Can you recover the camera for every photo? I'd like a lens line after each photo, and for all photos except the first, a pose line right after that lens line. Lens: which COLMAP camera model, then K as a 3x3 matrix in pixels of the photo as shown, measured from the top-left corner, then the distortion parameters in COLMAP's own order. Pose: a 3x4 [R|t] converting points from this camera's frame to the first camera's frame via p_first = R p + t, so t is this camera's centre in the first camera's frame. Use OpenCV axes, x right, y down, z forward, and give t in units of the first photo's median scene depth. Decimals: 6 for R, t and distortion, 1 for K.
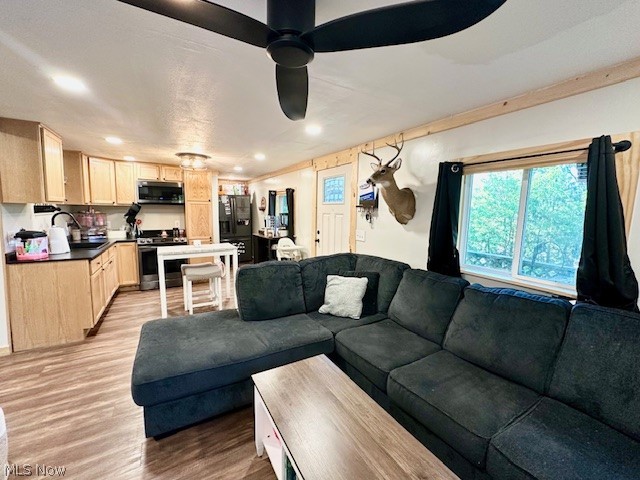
lens RADIAL K [[263.6, 0, 320.3], [0, 263.6, 243.6], [0, 0, 1]] dist [-0.000365, -0.000146]
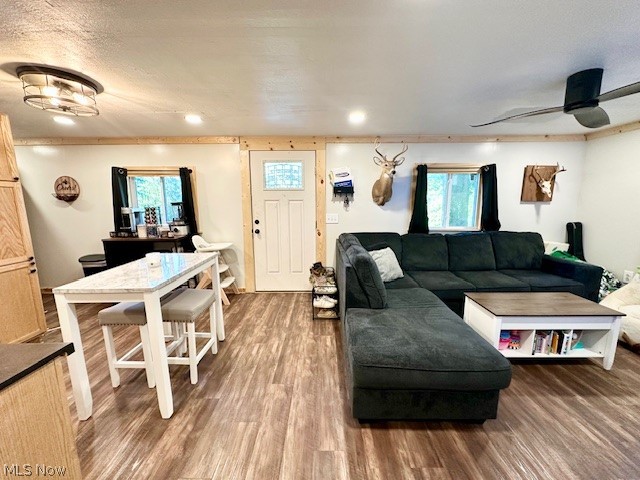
lens RADIAL K [[251.5, 0, 320.0], [0, 251.5, 240.0], [0, 0, 1]] dist [-0.002593, -0.000275]
pose [[0.514650, -0.153861, 0.843482, -0.602312], [0.121231, 0.986942, 0.106061, -0.045686], [-0.848786, 0.047672, 0.526582, 0.368040]]
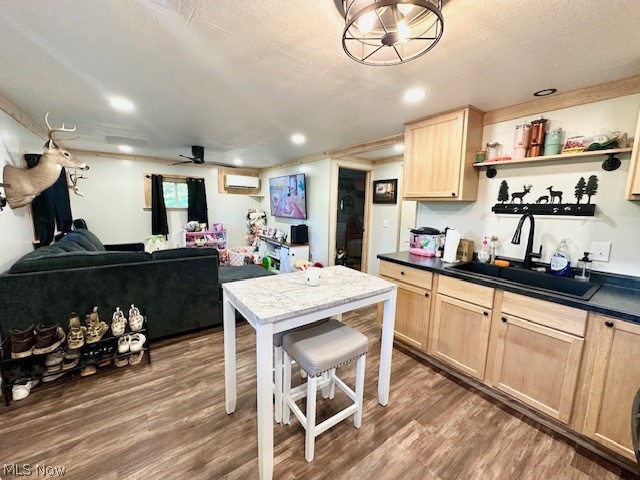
lens RADIAL K [[262.4, 0, 318.8], [0, 262.4, 239.9], [0, 0, 1]] dist [-0.001295, 0.000025]
pose [[-0.994098, -0.021964, -0.106242, -0.355931], [-0.048580, 0.965747, 0.254898, -0.148664], [0.097004, 0.258555, -0.961114, 1.197701]]
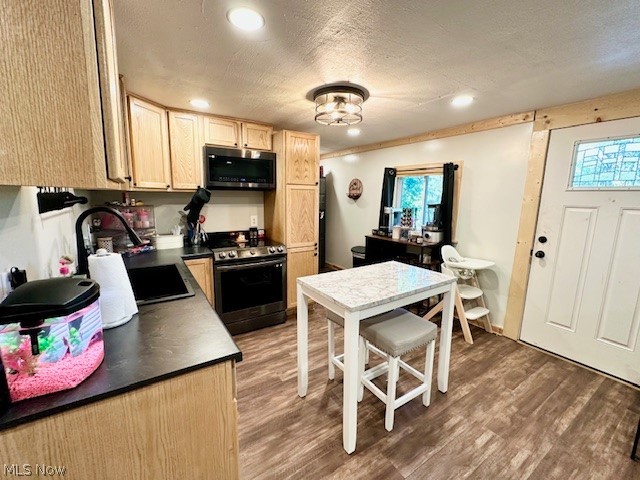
lens RADIAL K [[270.1, 0, 320.0], [0, 270.1, 240.0], [0, 0, 1]] dist [-0.001884, -0.000161]
pose [[0.999073, -0.005341, 0.042708, -0.499163], [0.003751, 0.999300, 0.037224, -0.063879], [-0.042877, -0.037029, 0.998394, 0.425118]]
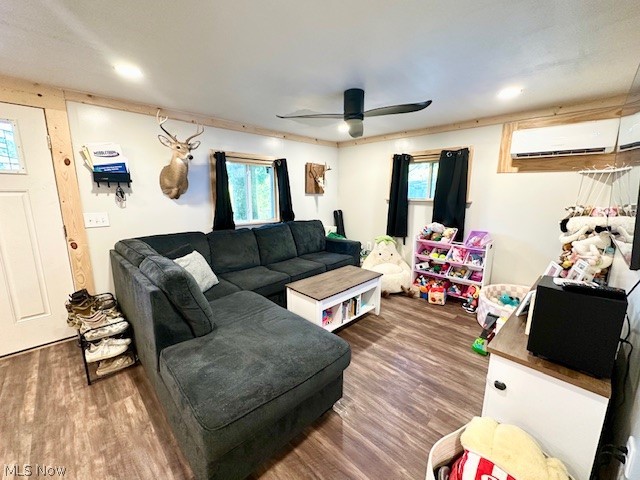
lens RADIAL K [[262.4, 0, 318.8], [0, 262.4, 239.9], [0, 0, 1]] dist [-0.001295, 0.000025]
pose [[-0.248889, -0.193568, 0.948992, -0.543319], [0.114650, 0.967048, 0.227320, -0.054615], [-0.961722, 0.165379, -0.218495, 0.433250]]
